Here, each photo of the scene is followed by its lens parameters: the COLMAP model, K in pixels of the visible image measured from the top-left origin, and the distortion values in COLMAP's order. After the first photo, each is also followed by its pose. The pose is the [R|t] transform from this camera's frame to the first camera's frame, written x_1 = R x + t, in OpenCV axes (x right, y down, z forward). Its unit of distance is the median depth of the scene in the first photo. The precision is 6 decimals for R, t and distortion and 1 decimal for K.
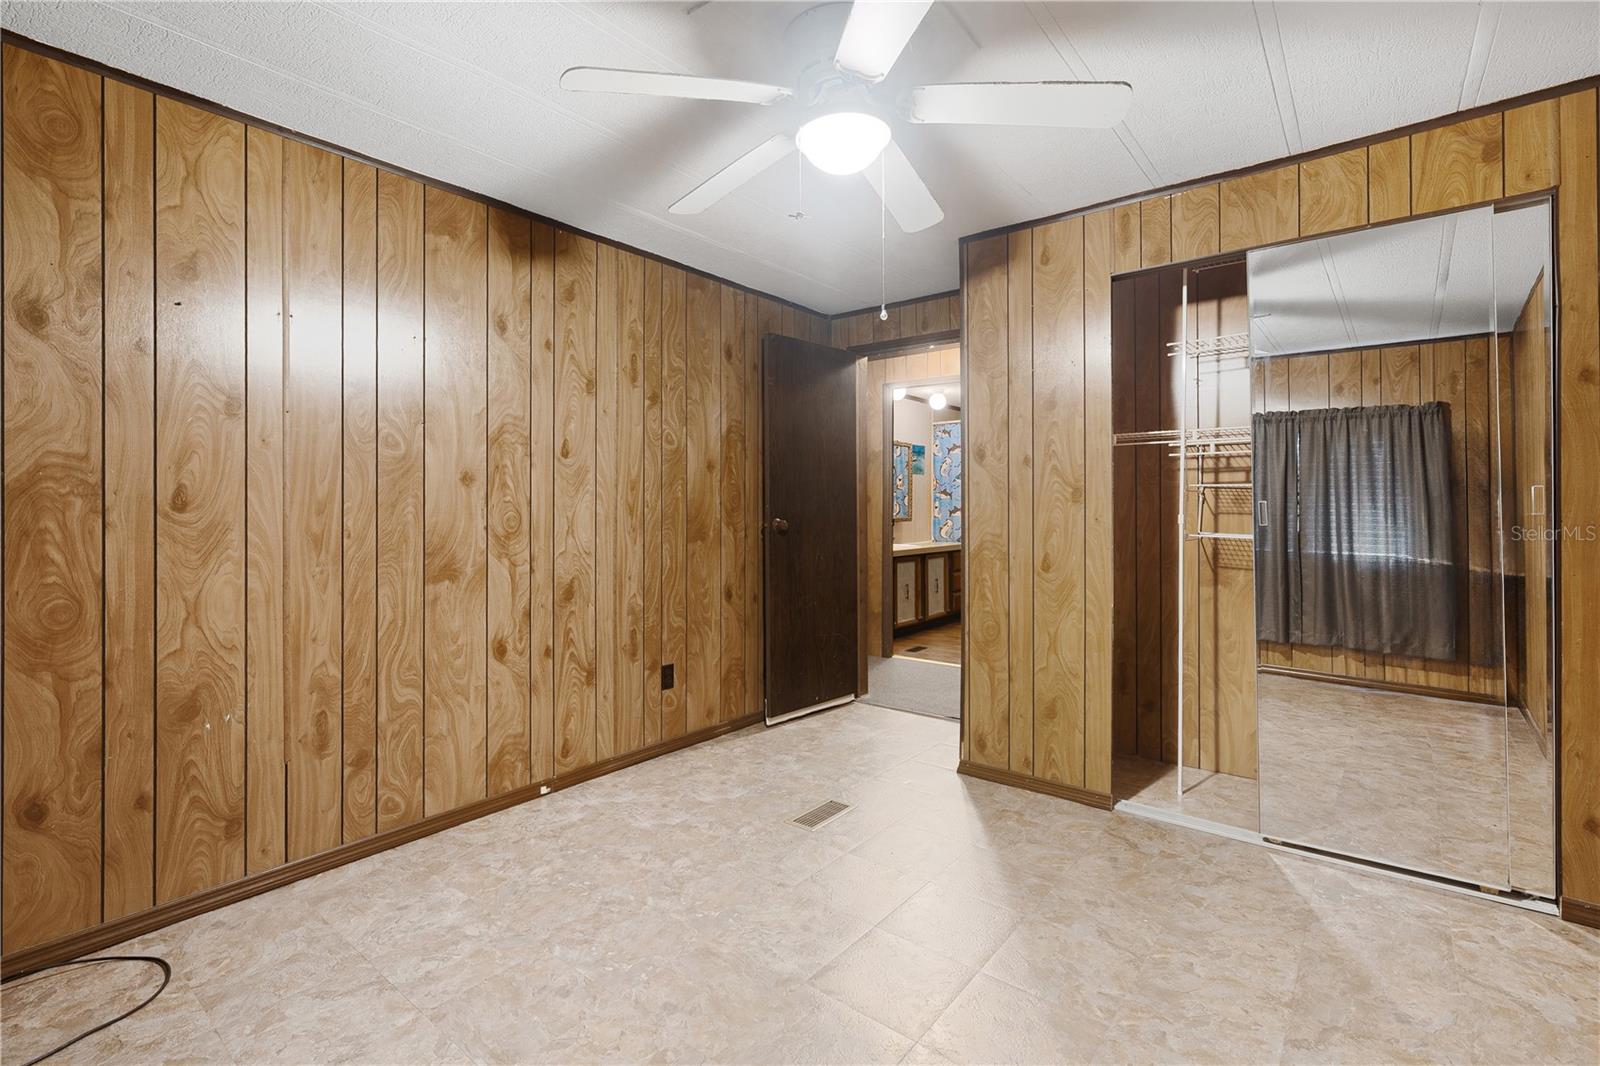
lens RADIAL K [[732.7, 0, 799.8], [0, 732.7, 505.9], [0, 0, 1]] dist [-0.000751, 0.000561]
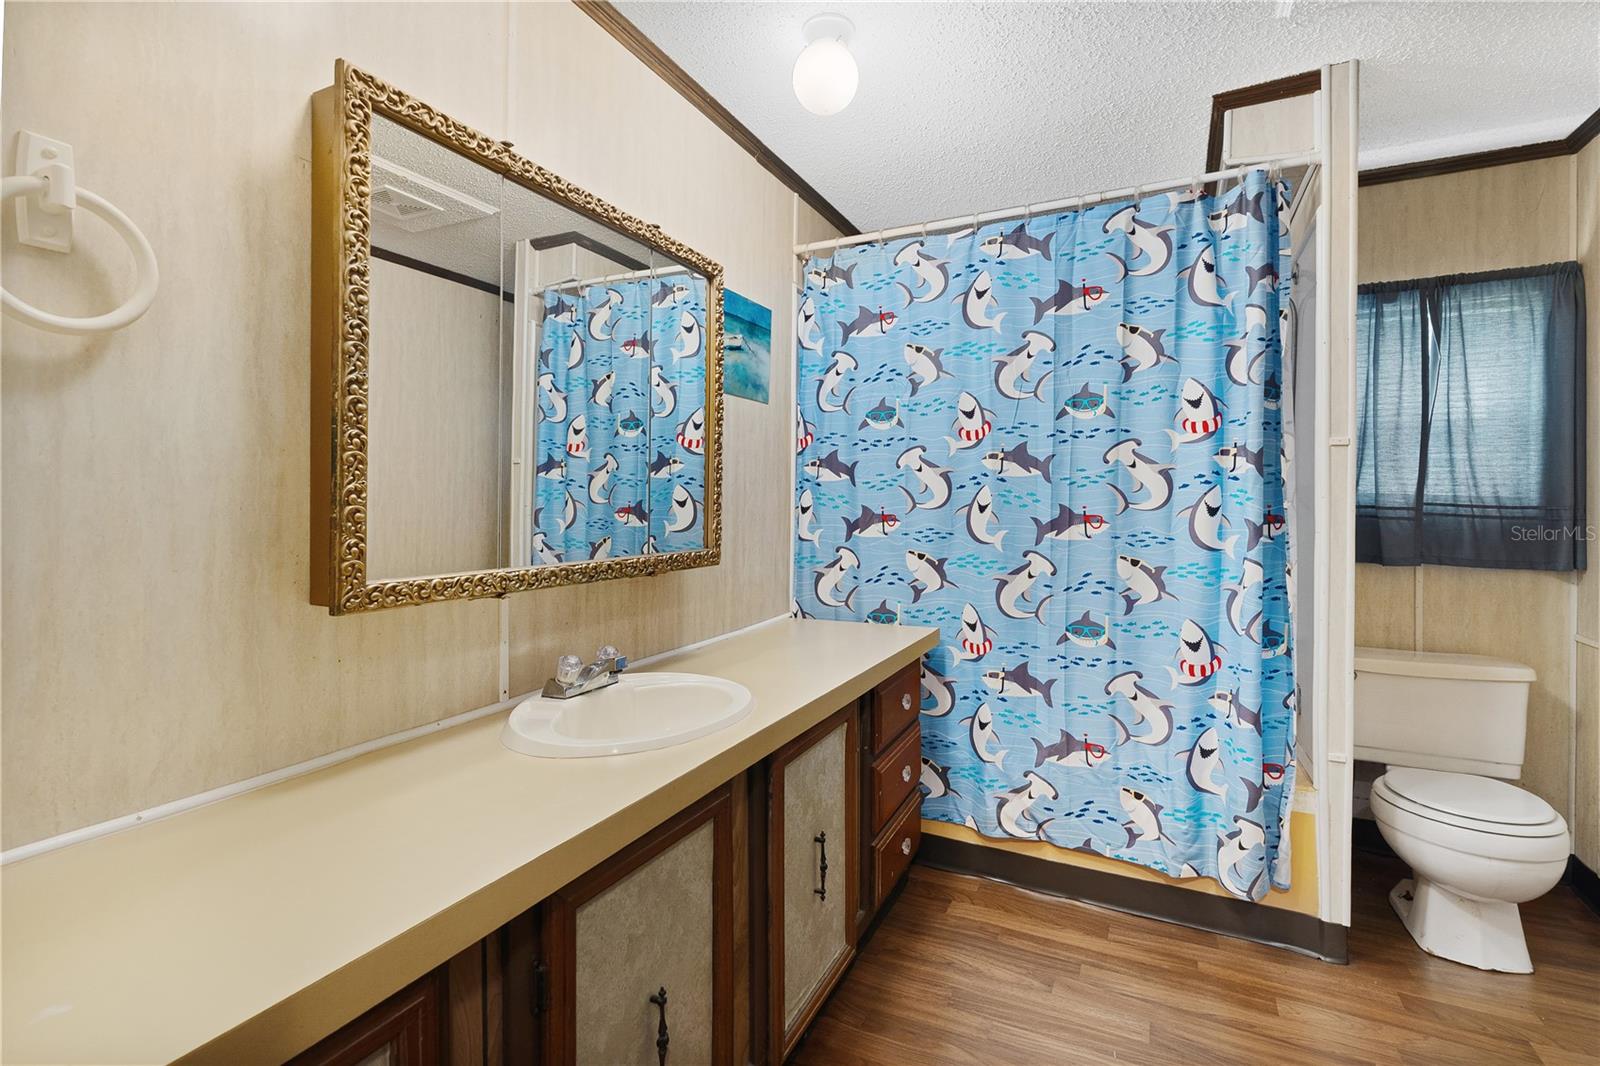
lens RADIAL K [[732.7, 0, 799.8], [0, 732.7, 505.9], [0, 0, 1]] dist [-0.000751, 0.000561]
pose [[0.979009, 0.001369, 0.203815, 0.121930], [-0.002878, 0.999971, 0.007107, -0.002173], [-0.203799, -0.007545, 0.978984, 0.706356]]
